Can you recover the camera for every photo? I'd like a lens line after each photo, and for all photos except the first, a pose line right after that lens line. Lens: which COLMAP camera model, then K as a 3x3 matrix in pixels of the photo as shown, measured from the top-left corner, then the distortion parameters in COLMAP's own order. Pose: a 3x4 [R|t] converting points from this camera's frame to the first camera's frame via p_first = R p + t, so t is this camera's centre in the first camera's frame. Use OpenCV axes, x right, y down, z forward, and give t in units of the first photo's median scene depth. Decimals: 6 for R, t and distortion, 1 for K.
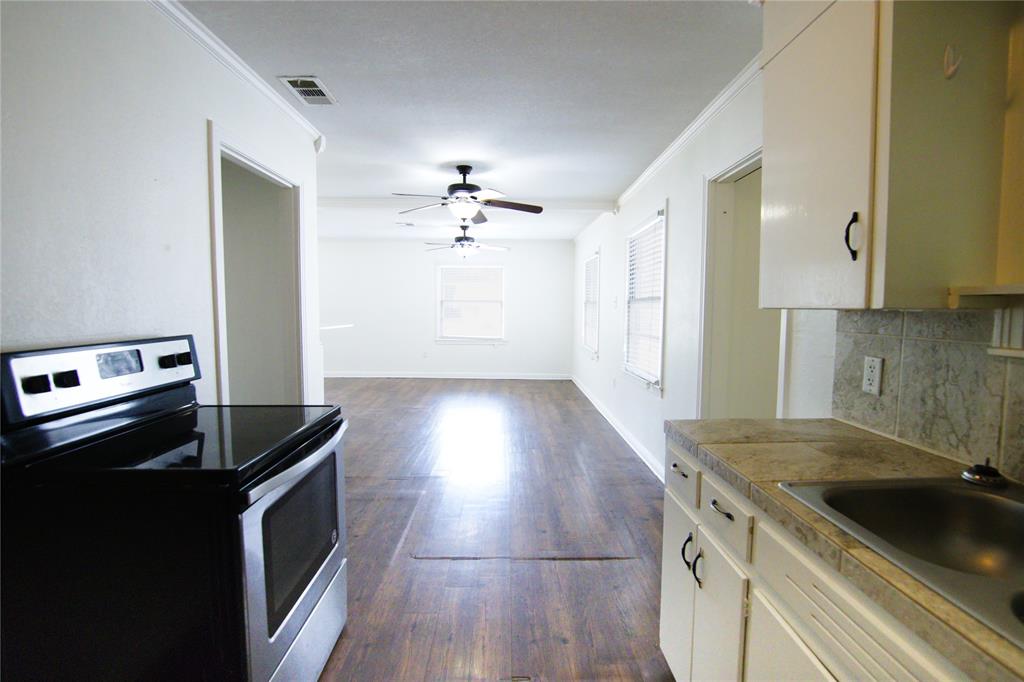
lens RADIAL K [[497.5, 0, 513.7], [0, 497.5, 338.8], [0, 0, 1]] dist [-0.033992, 0.007153]
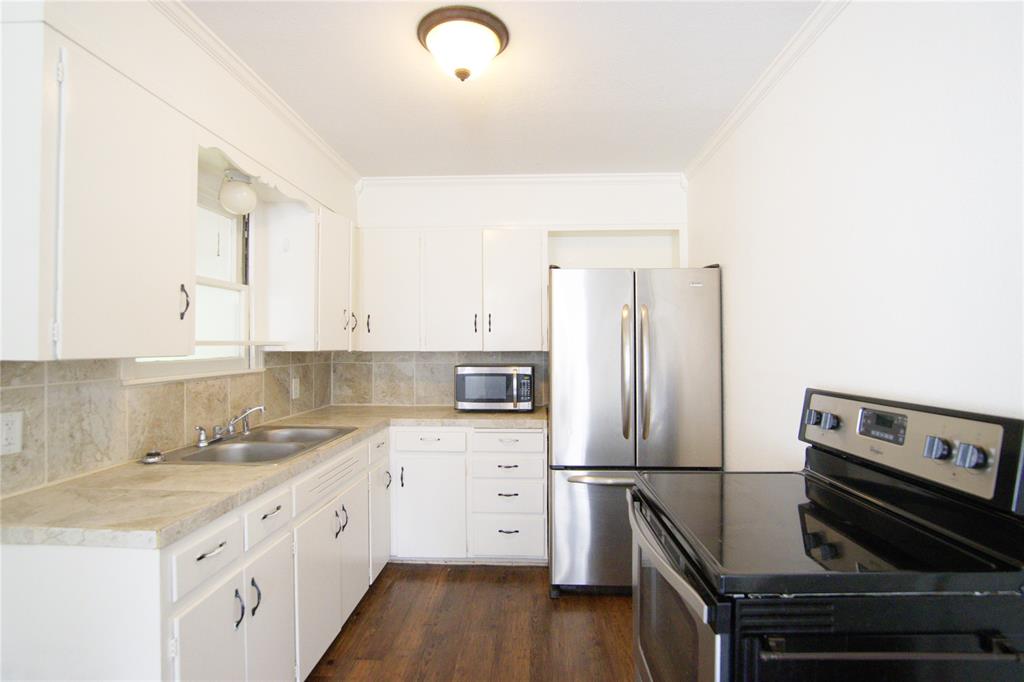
lens RADIAL K [[497.5, 0, 513.7], [0, 497.5, 338.8], [0, 0, 1]] dist [-0.033992, 0.007153]
pose [[-0.998382, 0.000077, 0.056857, -0.264020], [0.003070, 0.998613, 0.052555, -0.162246], [-0.056774, 0.052645, -0.996998, 2.122433]]
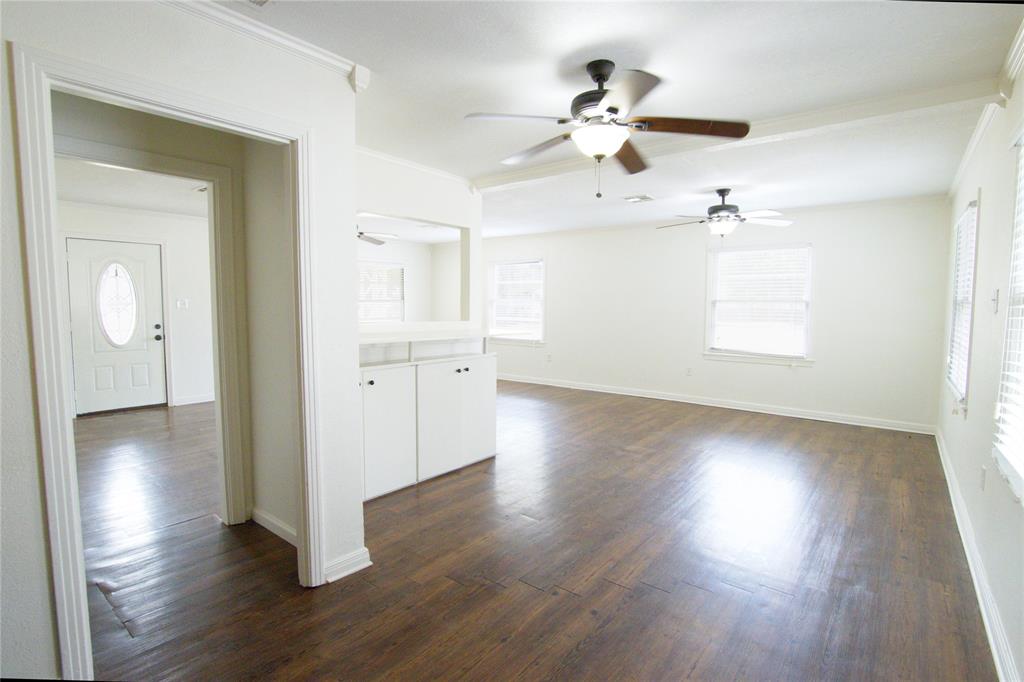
lens RADIAL K [[497.5, 0, 513.7], [0, 497.5, 338.8], [0, 0, 1]] dist [-0.033992, 0.007153]
pose [[0.767773, 0.042388, -0.639318, 0.113312], [-0.042444, 0.998982, 0.015262, -0.022222], [0.639314, 0.015418, 0.768791, 0.290961]]
